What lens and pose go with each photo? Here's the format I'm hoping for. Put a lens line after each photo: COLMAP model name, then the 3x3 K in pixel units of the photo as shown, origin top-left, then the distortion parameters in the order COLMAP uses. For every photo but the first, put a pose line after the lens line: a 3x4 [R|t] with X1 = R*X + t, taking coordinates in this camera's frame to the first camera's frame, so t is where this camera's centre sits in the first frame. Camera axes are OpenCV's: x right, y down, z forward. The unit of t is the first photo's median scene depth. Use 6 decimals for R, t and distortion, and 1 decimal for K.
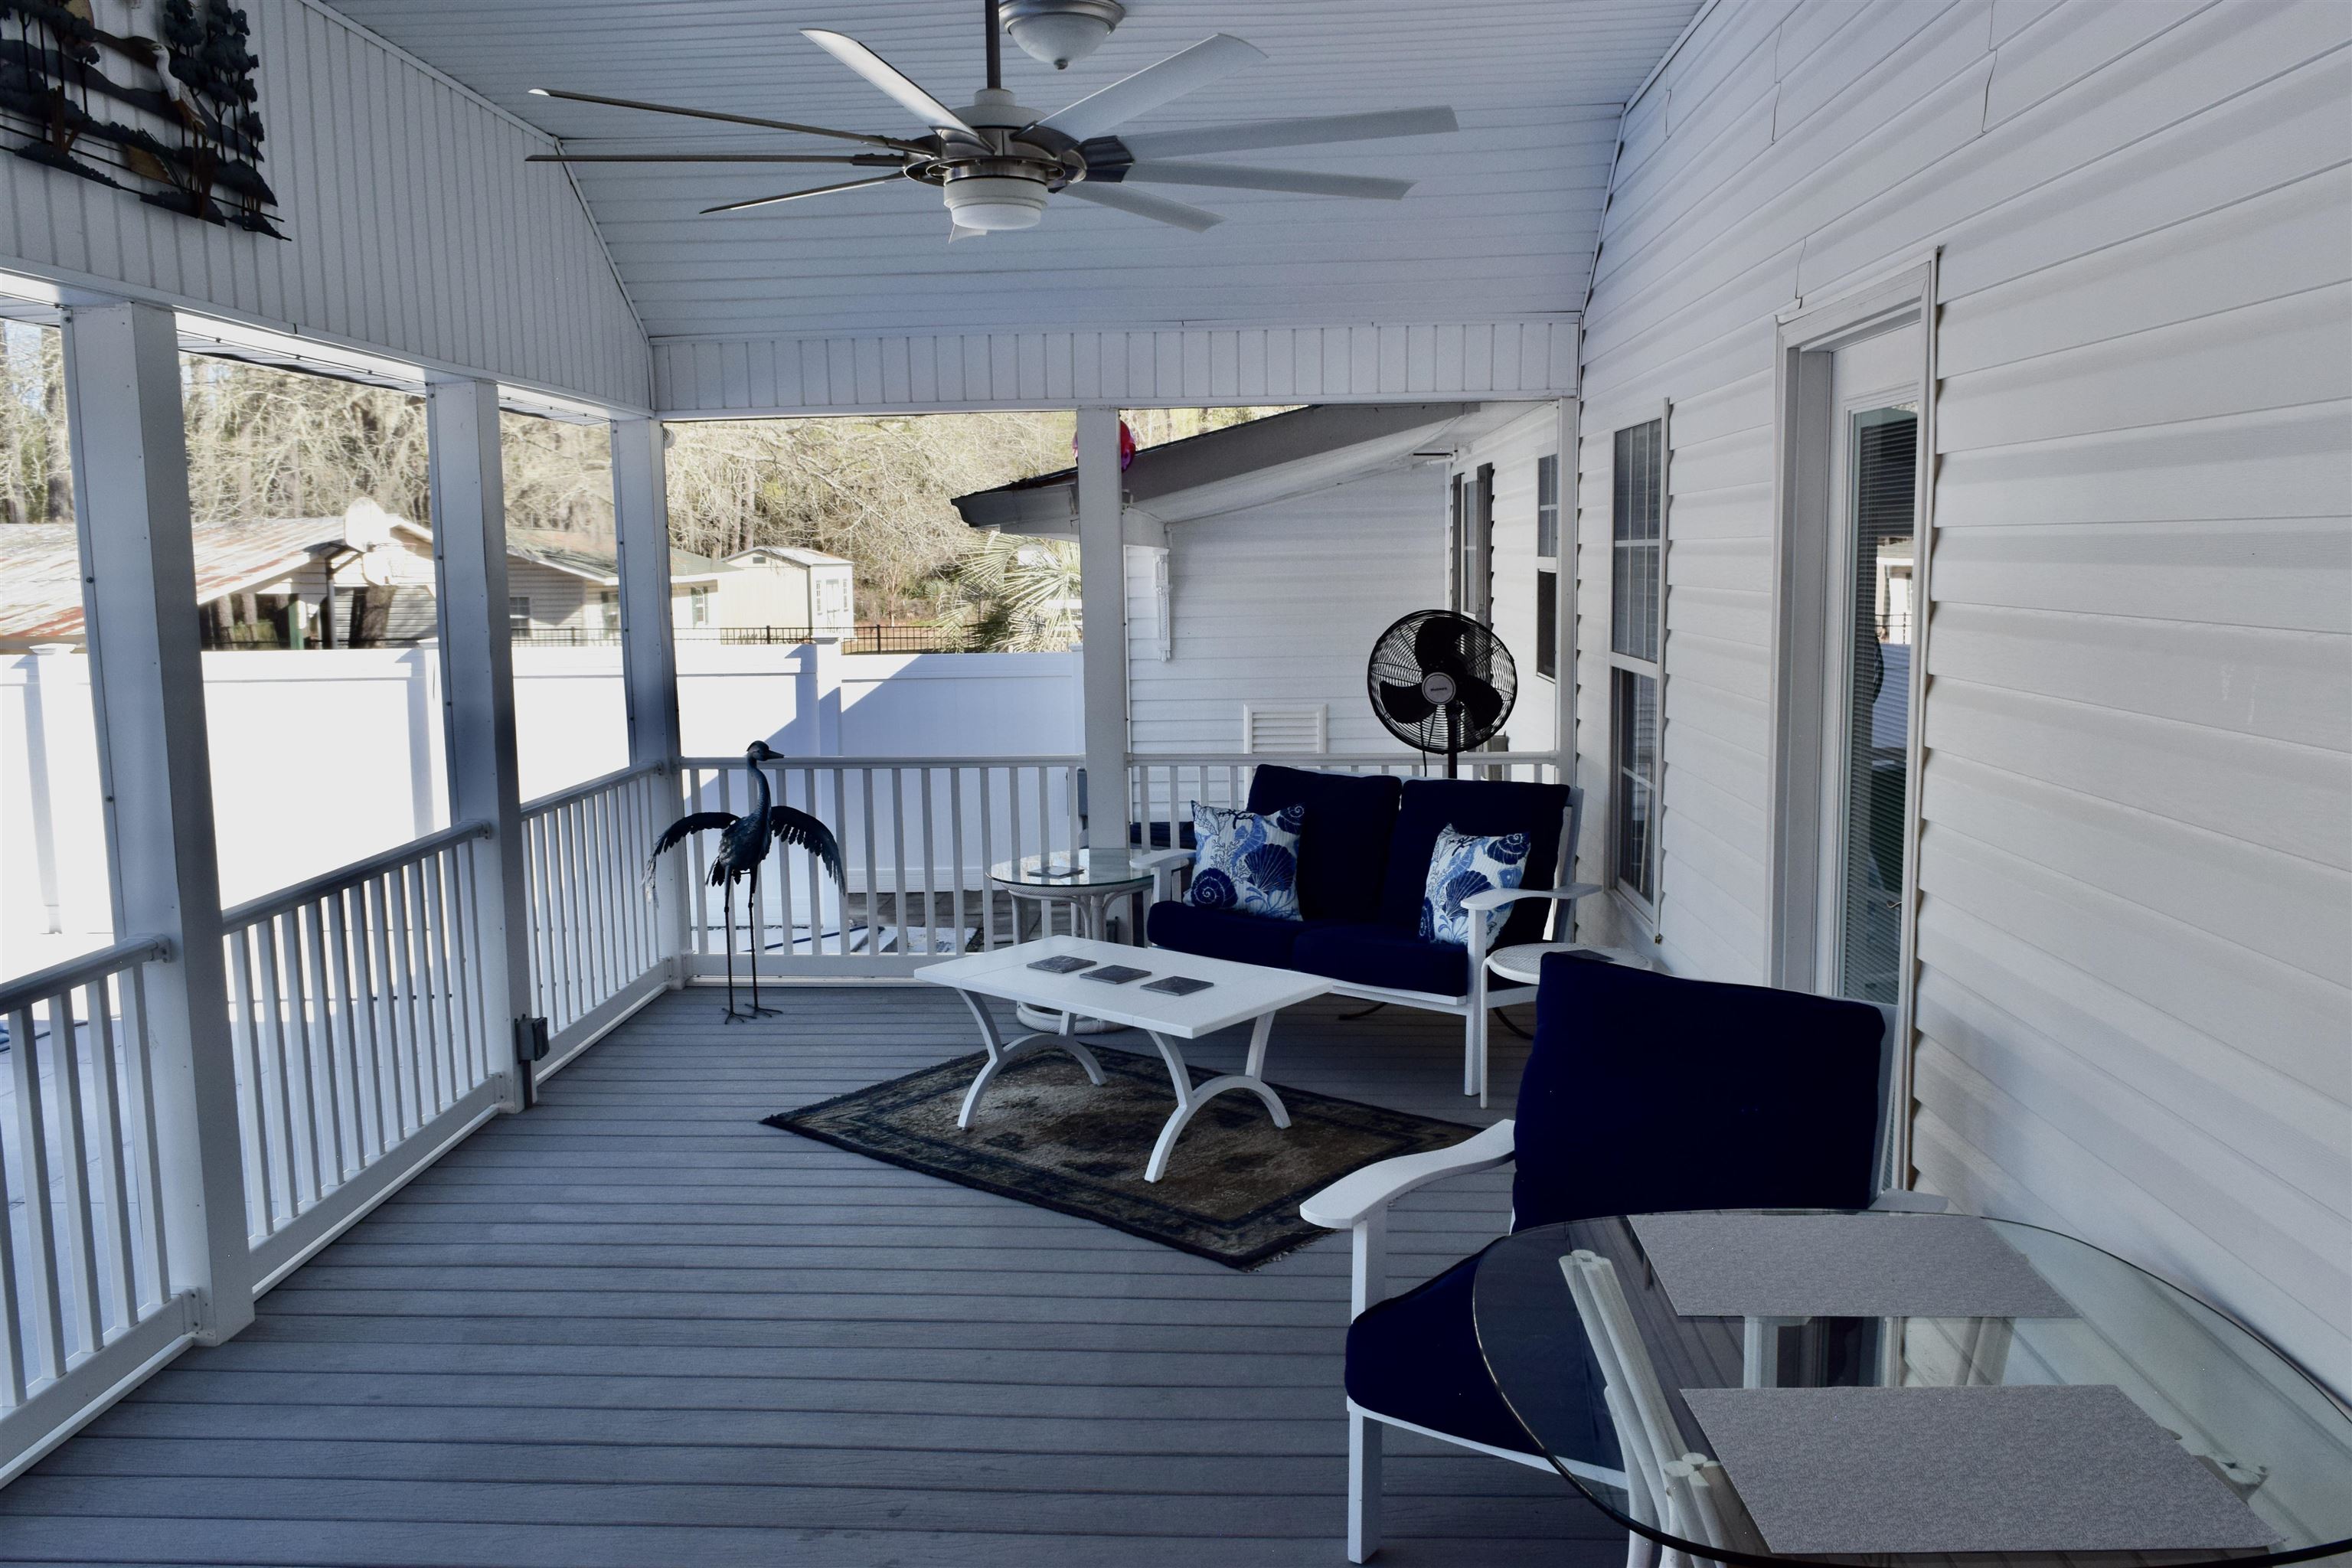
lens RADIAL K [[1831.0, 0, 1183.2], [0, 1831.0, 767.6], [0, 0, 1]] dist [-0.026361, 0.023649]
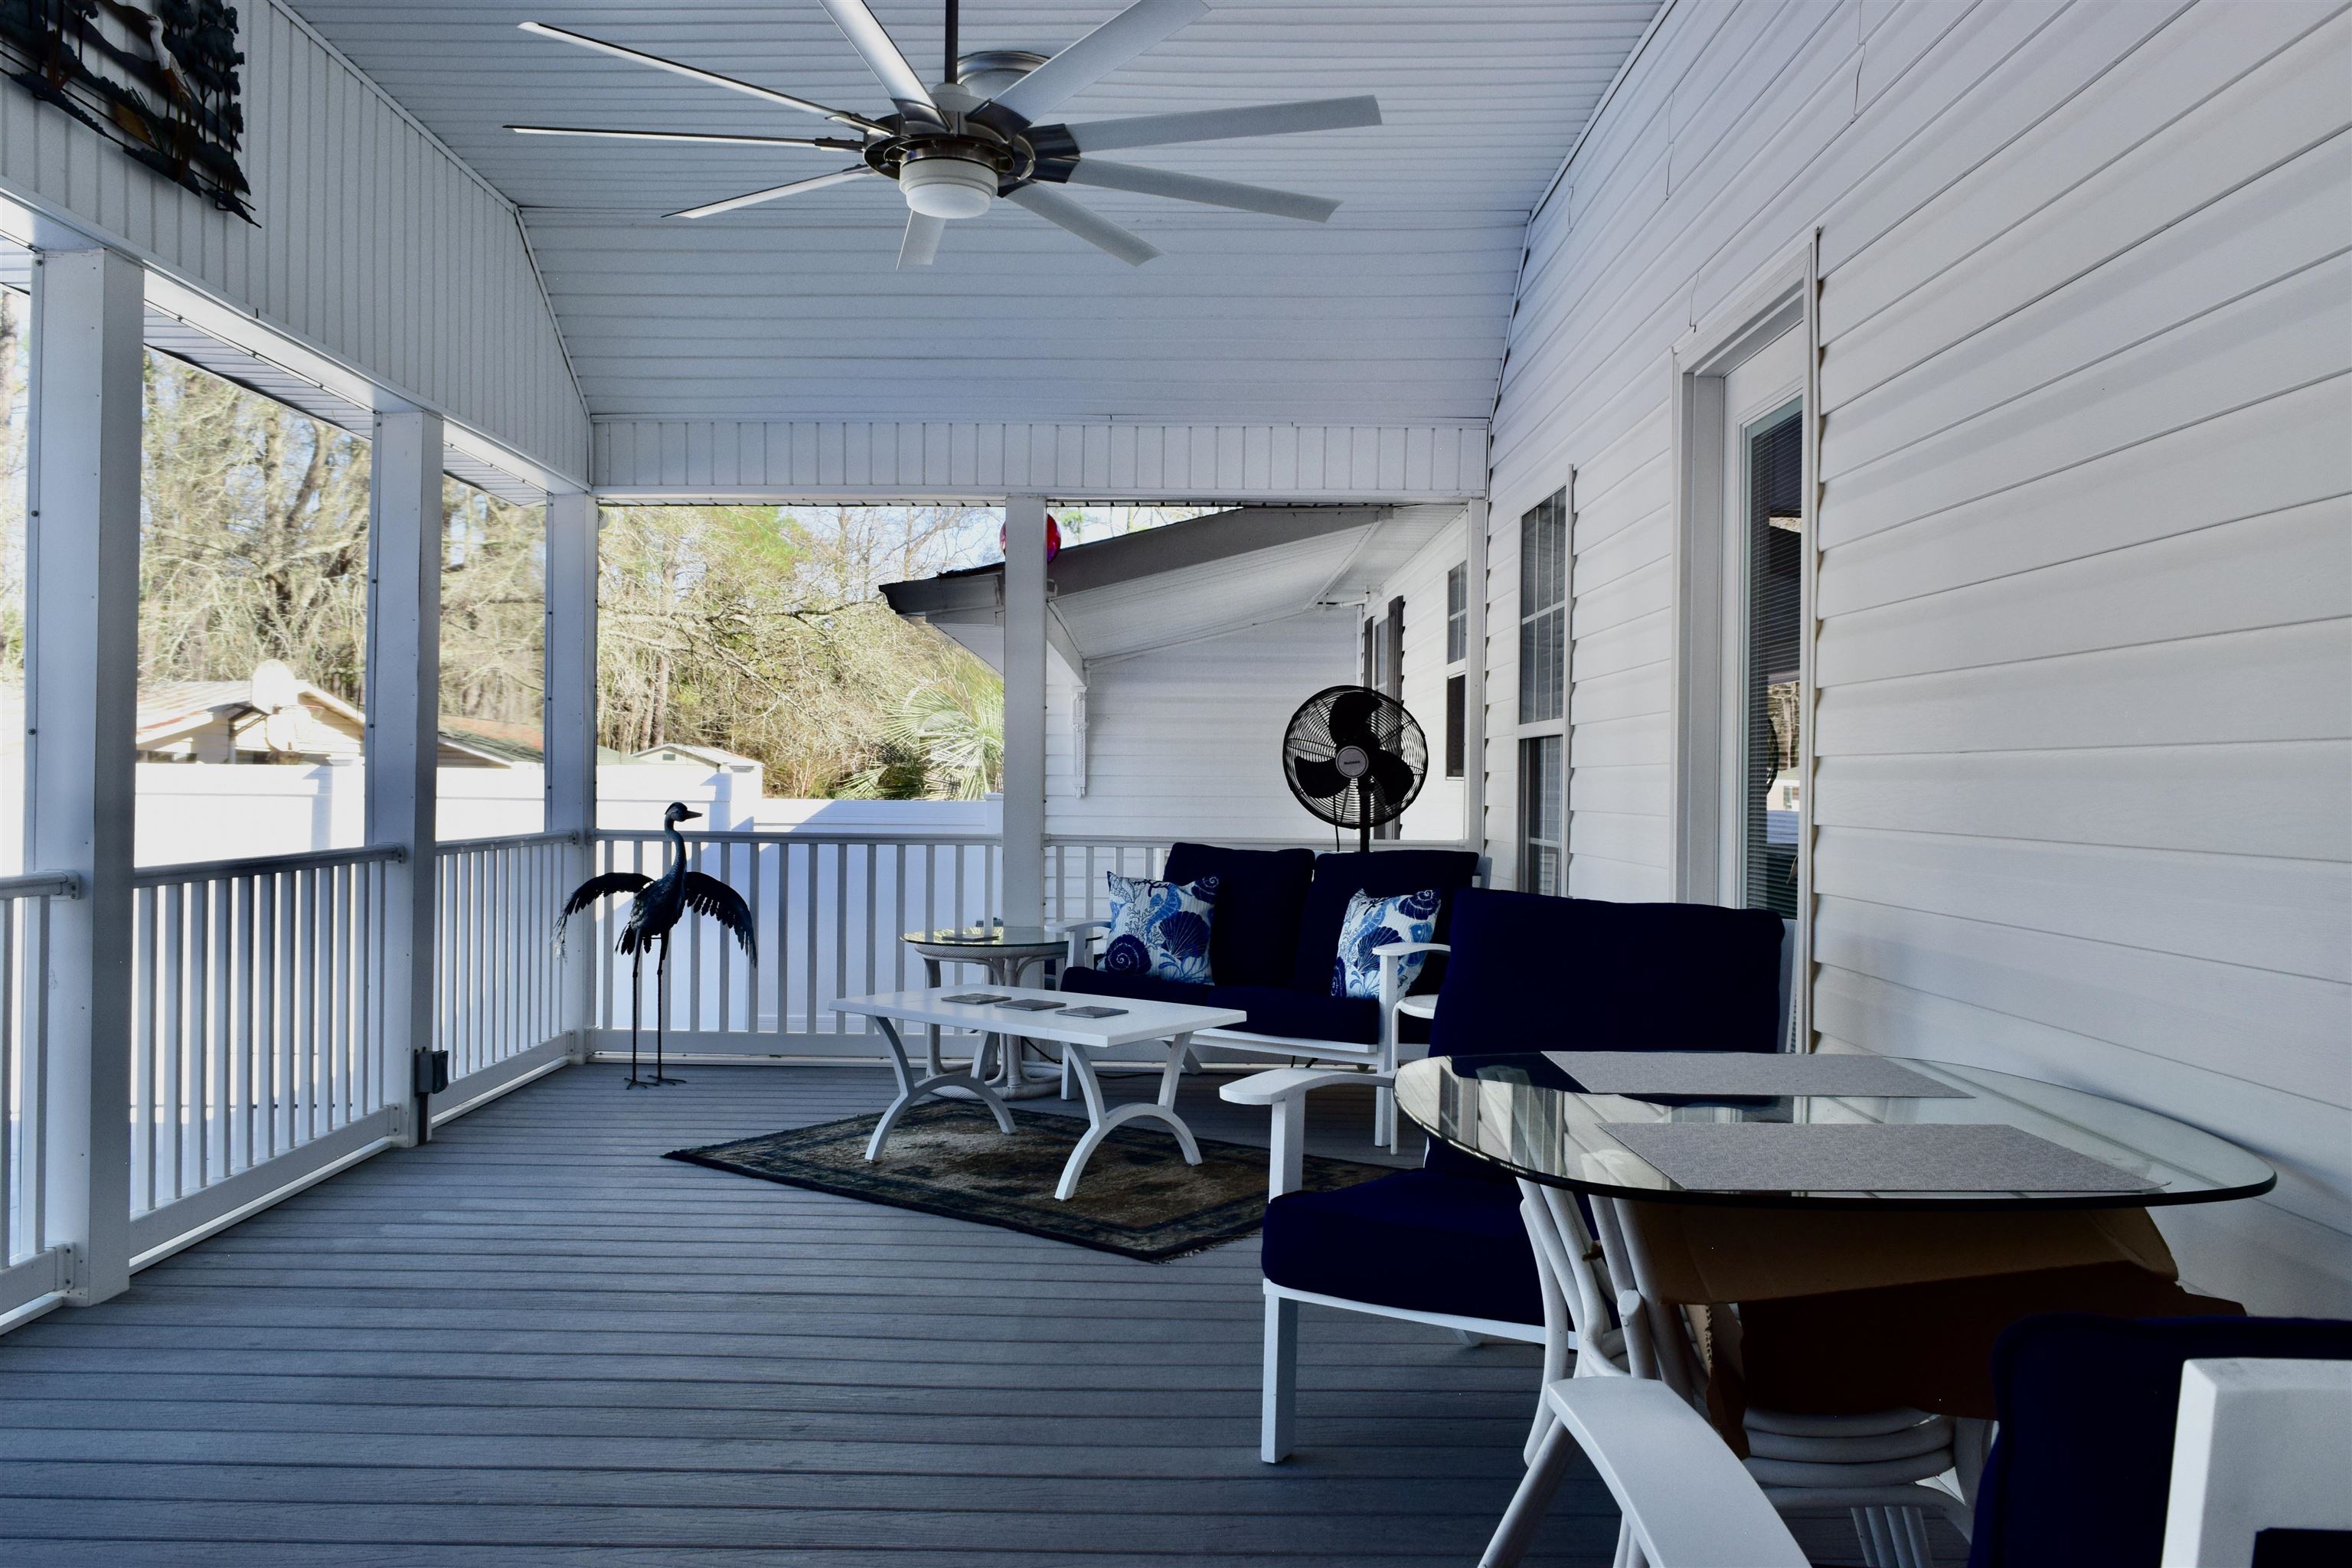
lens RADIAL K [[1831.0, 0, 1183.2], [0, 1831.0, 767.6], [0, 0, 1]] dist [-0.026361, 0.023649]
pose [[0.998419, 0.027243, 0.049160, -0.005748], [-0.020839, 0.991764, -0.126373, 0.100980], [-0.052198, 0.125149, 0.990764, -0.012480]]
